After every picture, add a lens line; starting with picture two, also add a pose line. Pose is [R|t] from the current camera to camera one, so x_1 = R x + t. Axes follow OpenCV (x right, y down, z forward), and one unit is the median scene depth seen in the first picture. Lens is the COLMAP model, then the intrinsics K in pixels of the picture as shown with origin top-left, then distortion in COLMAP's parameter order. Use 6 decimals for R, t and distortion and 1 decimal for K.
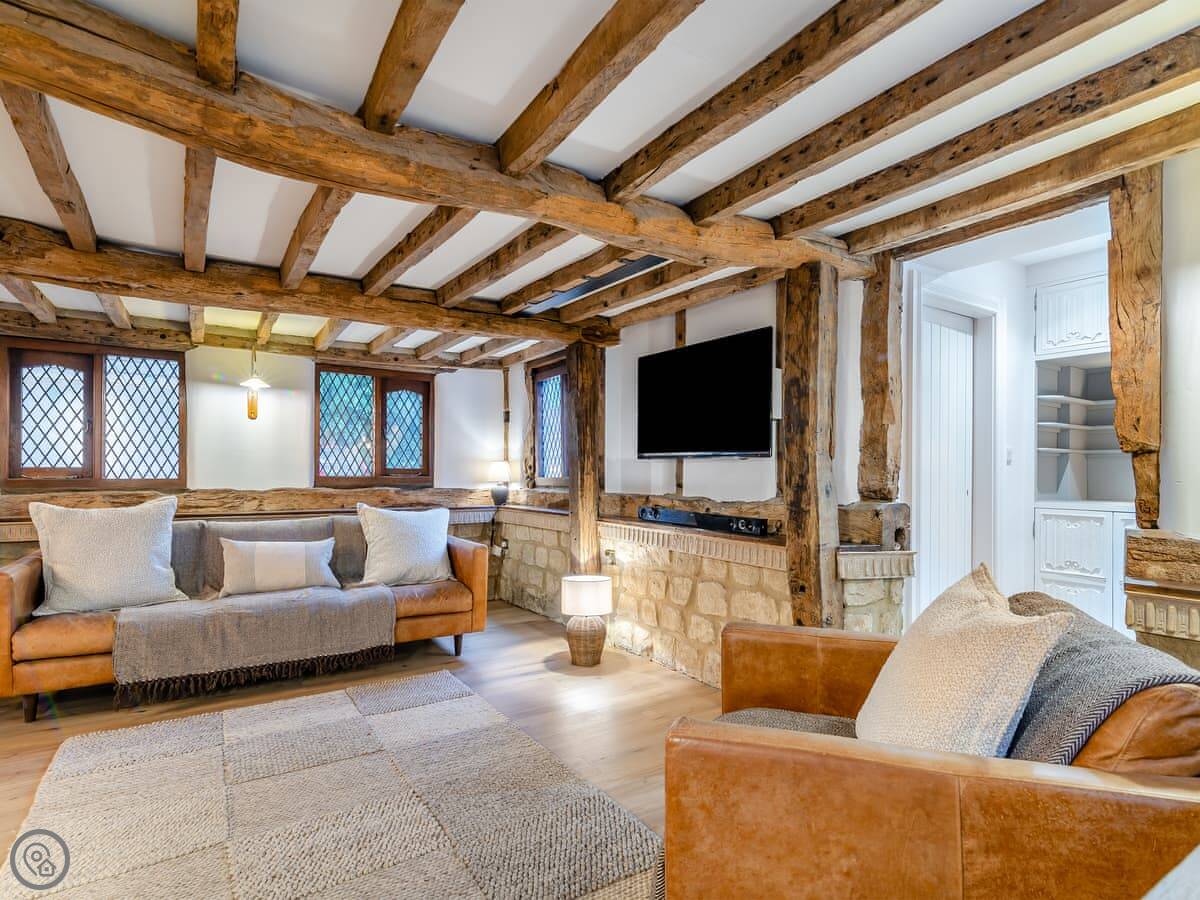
lens RADIAL K [[627.0, 0, 590.0], [0, 627.0, 466.1], [0, 0, 1]] dist [0.017972, 0.002679]
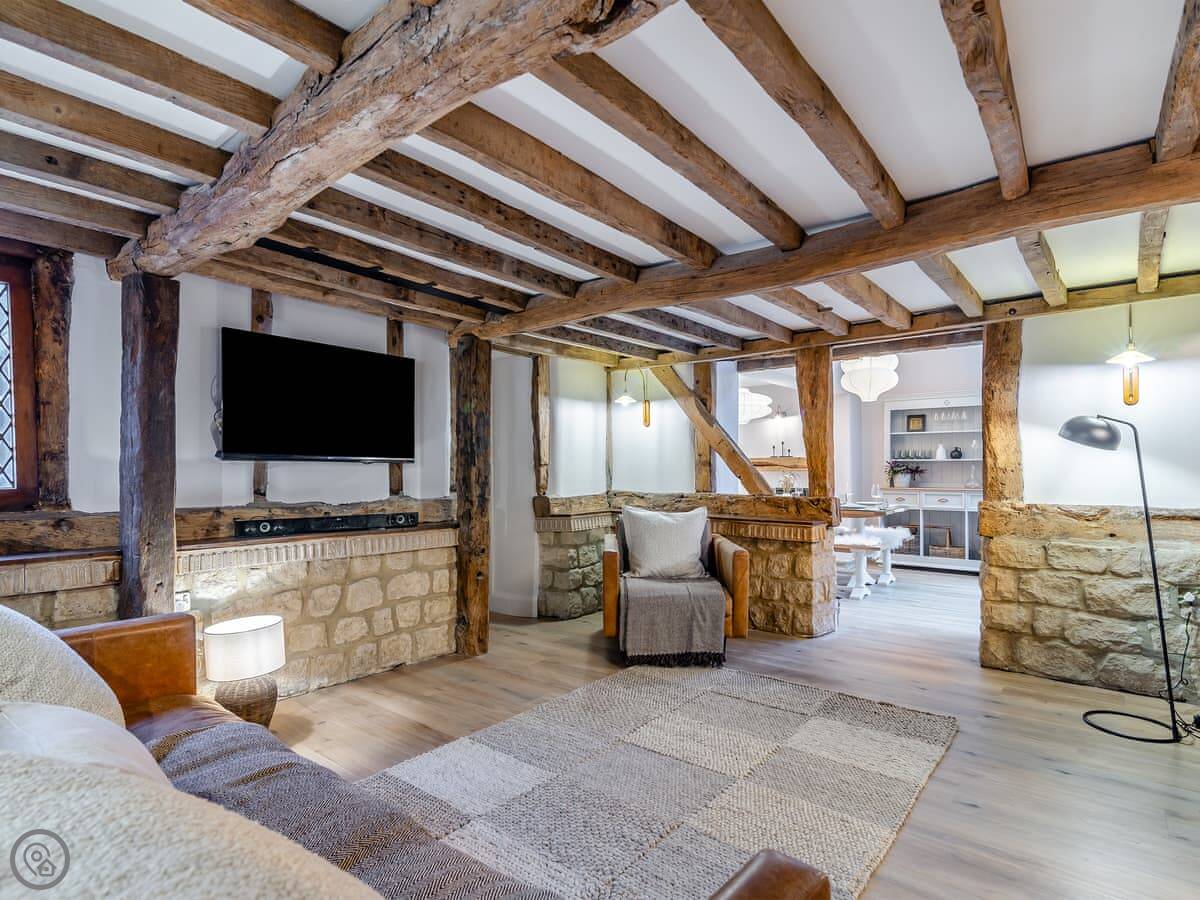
lens RADIAL K [[627.0, 0, 609.6], [0, 627.0, 469.2], [0, 0, 1]] dist [0.017972, 0.002679]
pose [[-0.326436, -0.000755, 0.945219, -0.911553], [-0.002986, 0.999996, -0.000232, -0.002069], [-0.945214, -0.002899, -0.326437, 0.915794]]
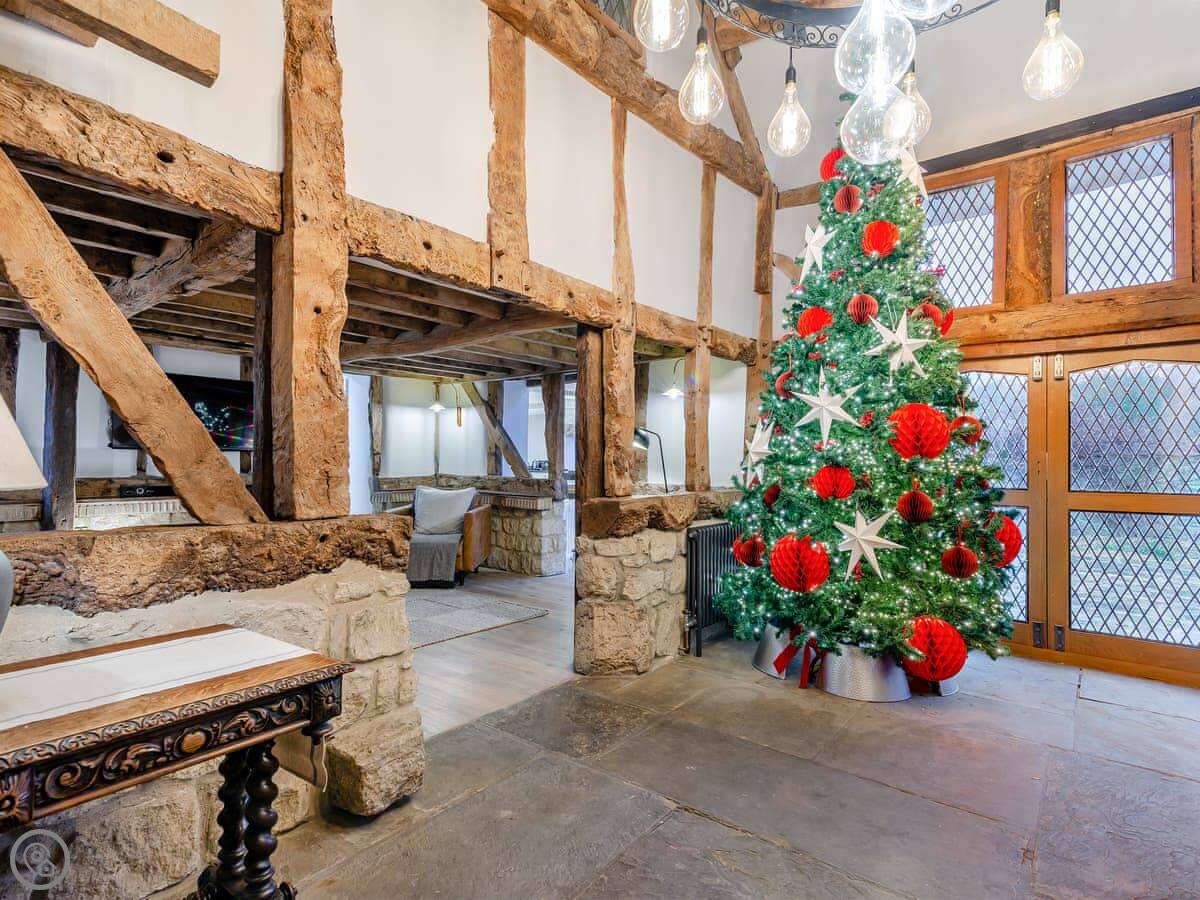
lens RADIAL K [[627.0, 0, 598.8], [0, 627.0, 454.4], [0, 0, 1]] dist [0.017972, 0.002679]
pose [[-0.304752, 0.001065, 0.952431, -1.609065], [-0.015411, 0.999863, -0.006049, -0.008992], [-0.952307, -0.016521, -0.304693, 0.527630]]
